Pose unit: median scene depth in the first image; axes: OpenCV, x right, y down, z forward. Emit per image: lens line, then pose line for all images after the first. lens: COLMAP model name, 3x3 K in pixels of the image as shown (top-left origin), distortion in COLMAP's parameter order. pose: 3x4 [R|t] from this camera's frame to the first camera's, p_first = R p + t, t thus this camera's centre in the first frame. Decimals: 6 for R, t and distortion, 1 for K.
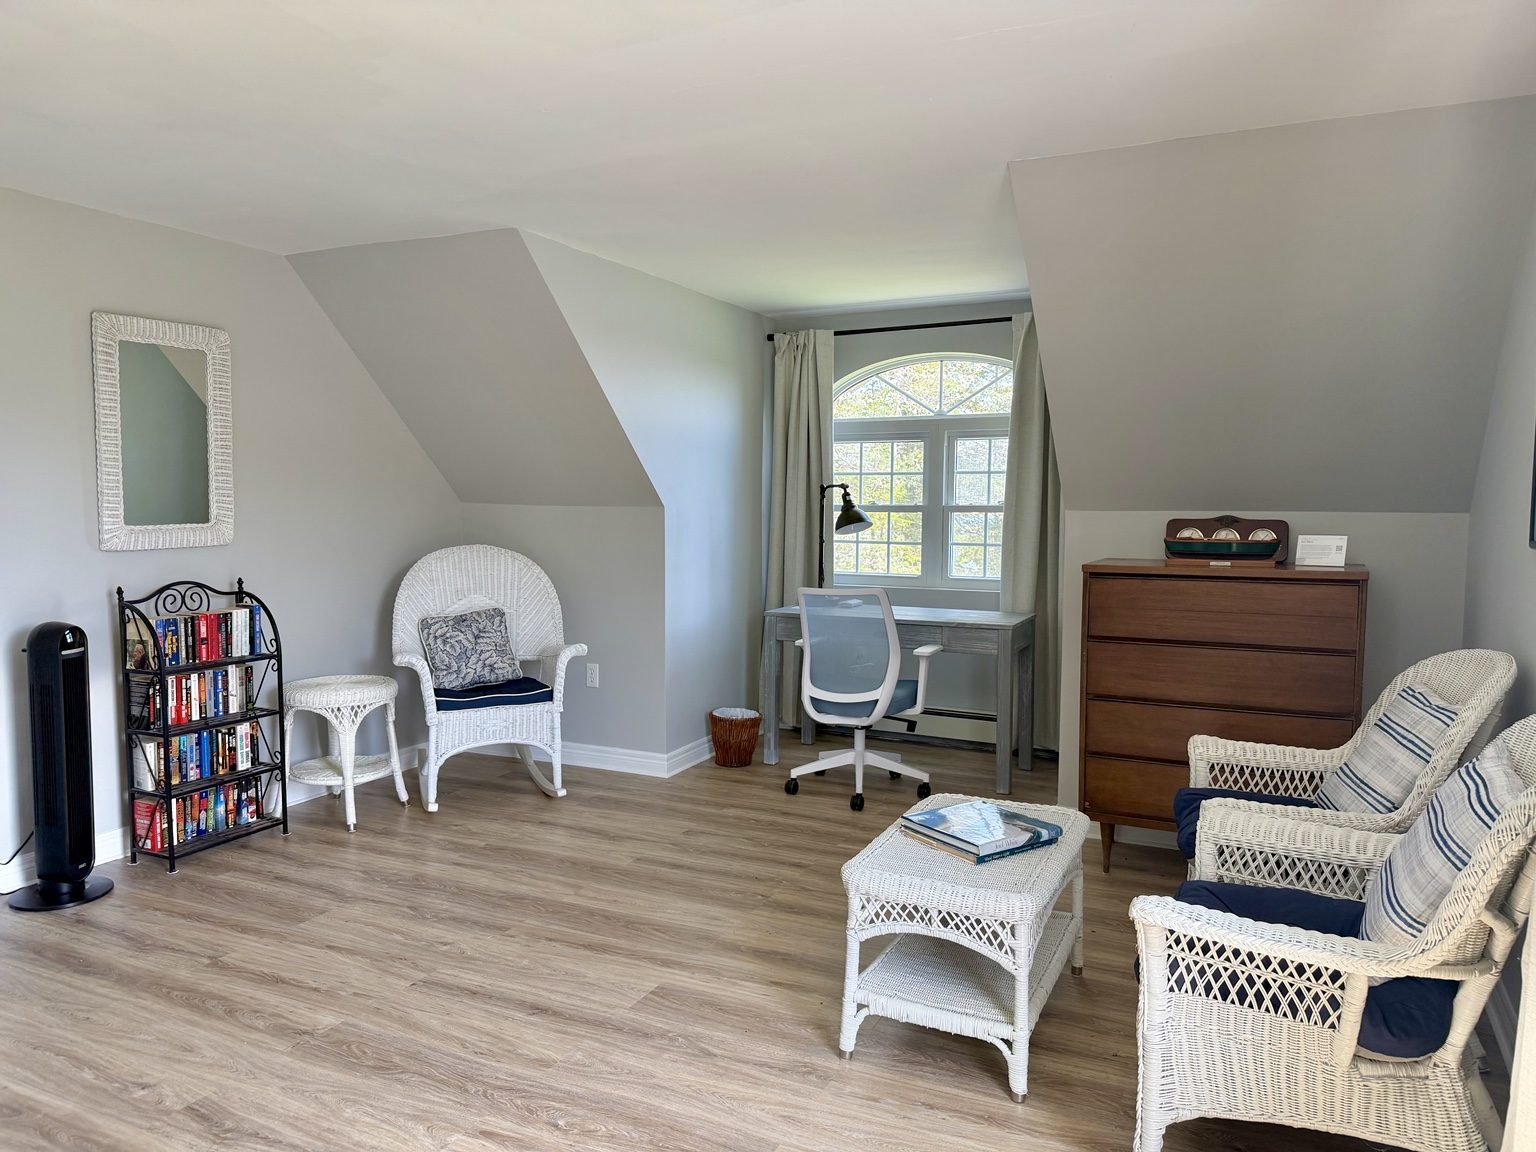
lens RADIAL K [[1079.1, 0, 770.2], [0, 1079.1, 574.4], [0, 0, 1]] dist [0.039572, -0.015070]
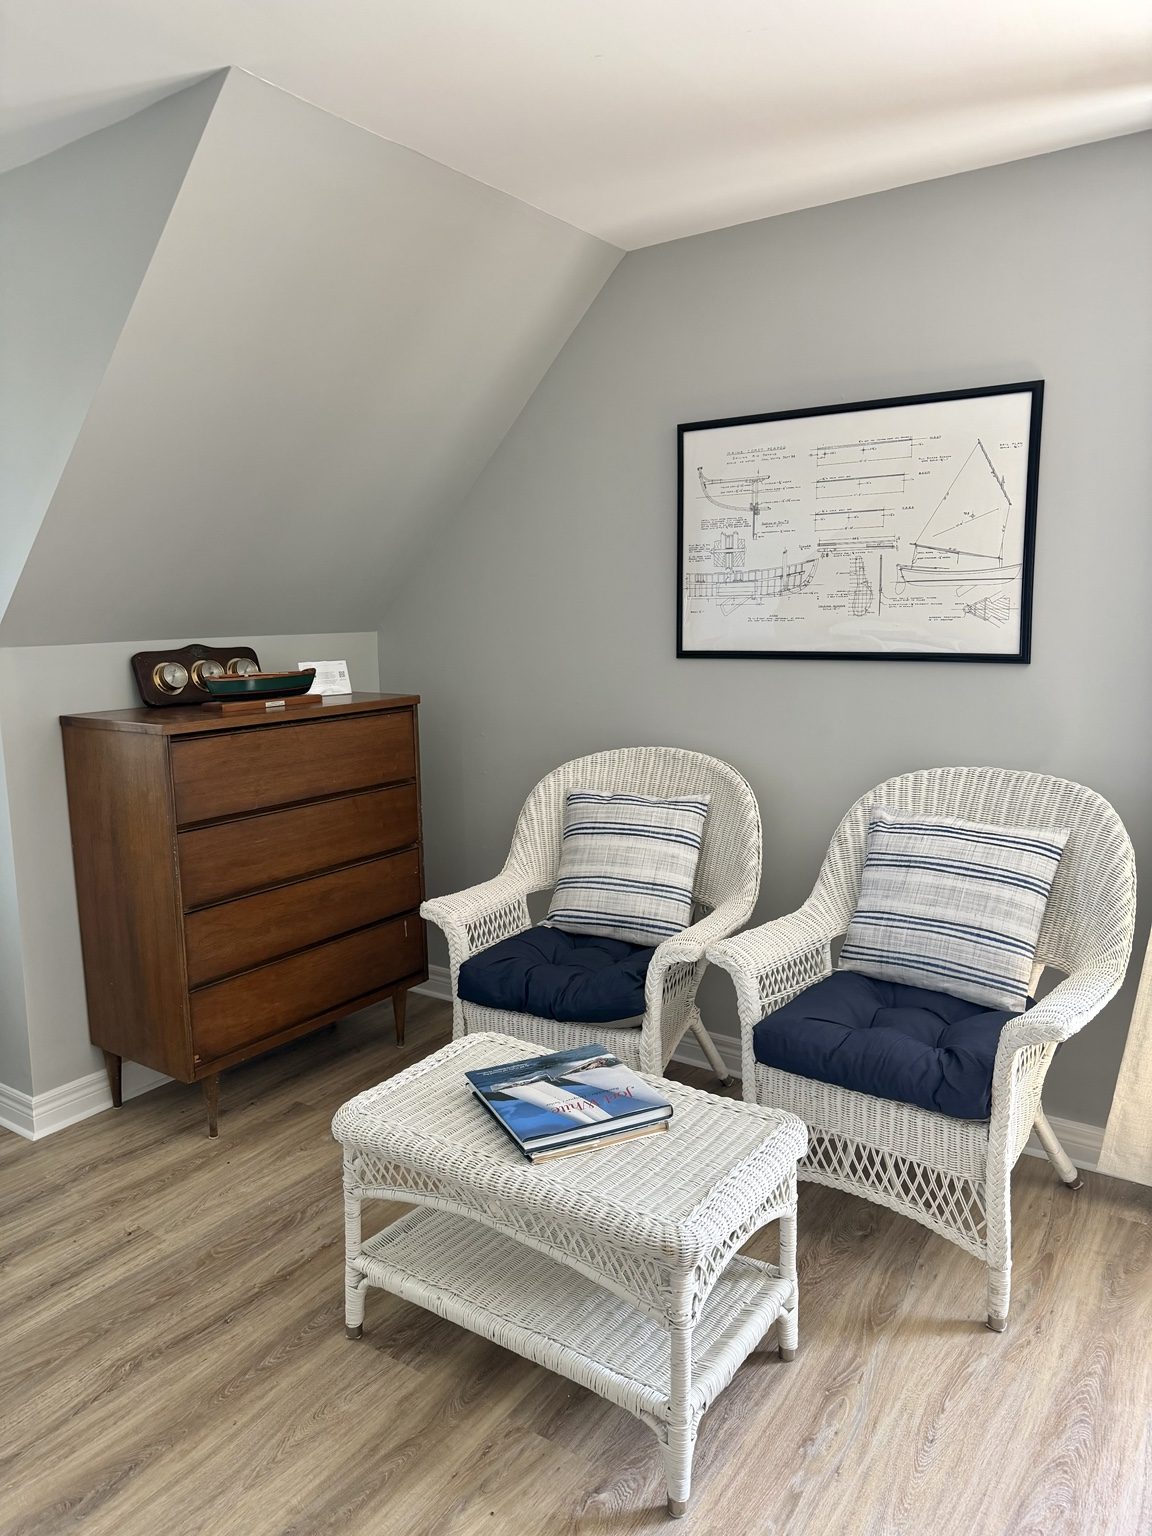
lens RADIAL K [[1079.1, 0, 578.3], [0, 1079.1, 772.2], [0, 0, 1]] dist [0.039572, -0.015070]
pose [[0.160694, -0.162276, 0.973573, -0.352595], [0.089875, 0.984700, 0.149296, -0.061336], [-0.982904, 0.063509, 0.172820, 0.650597]]
